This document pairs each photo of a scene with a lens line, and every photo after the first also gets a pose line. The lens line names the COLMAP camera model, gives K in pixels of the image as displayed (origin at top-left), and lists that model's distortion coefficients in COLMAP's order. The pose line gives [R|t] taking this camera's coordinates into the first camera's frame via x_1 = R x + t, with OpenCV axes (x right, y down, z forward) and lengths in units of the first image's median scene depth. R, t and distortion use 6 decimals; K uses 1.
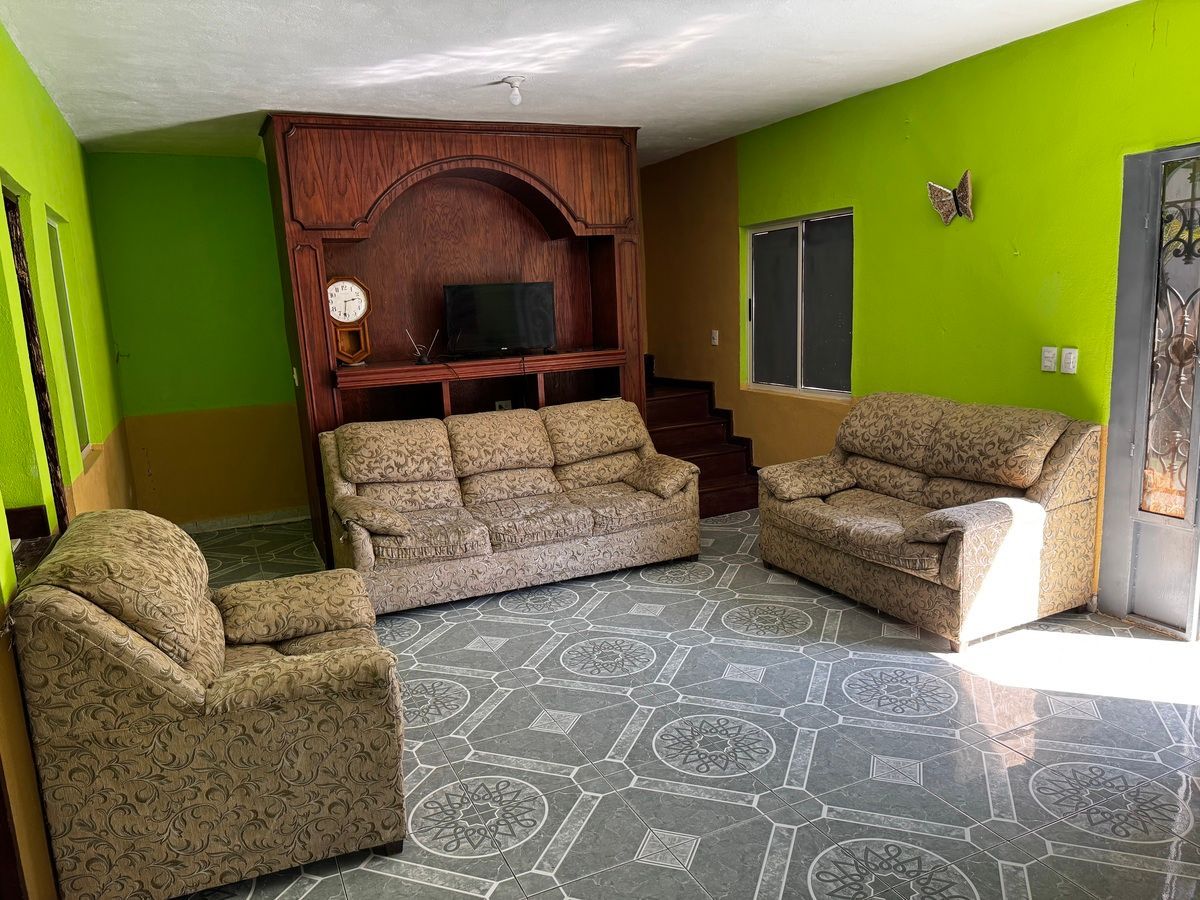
lens RADIAL K [[845.0, 0, 595.8], [0, 845.0, 446.4], [0, 0, 1]] dist [0.029138, -0.008233]
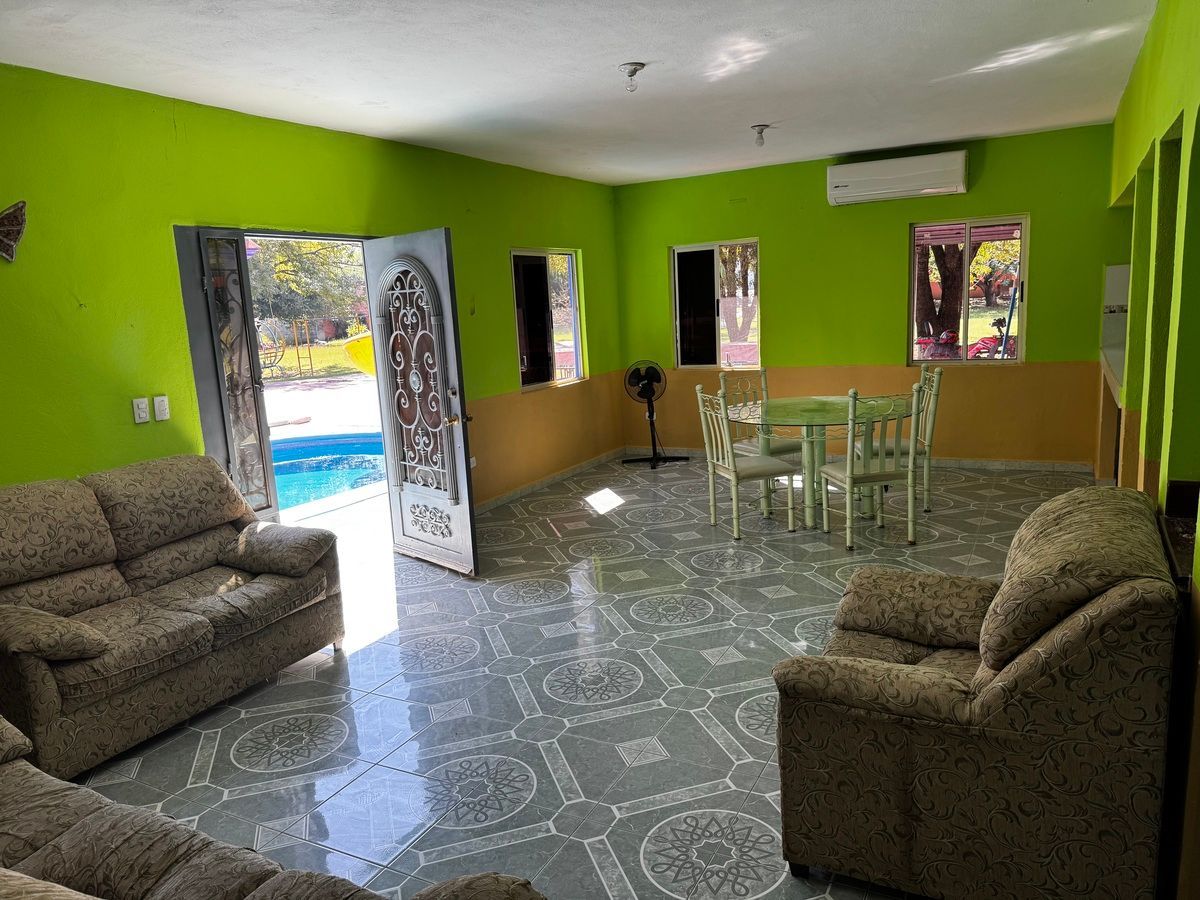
lens RADIAL K [[845.0, 0, 599.4], [0, 845.0, 458.5], [0, 0, 1]] dist [0.029138, -0.008233]
pose [[-0.604177, -0.072872, 0.793511, -0.820510], [0.211073, 0.945604, 0.247550, -0.252464], [-0.768387, 0.317052, -0.555931, 1.600204]]
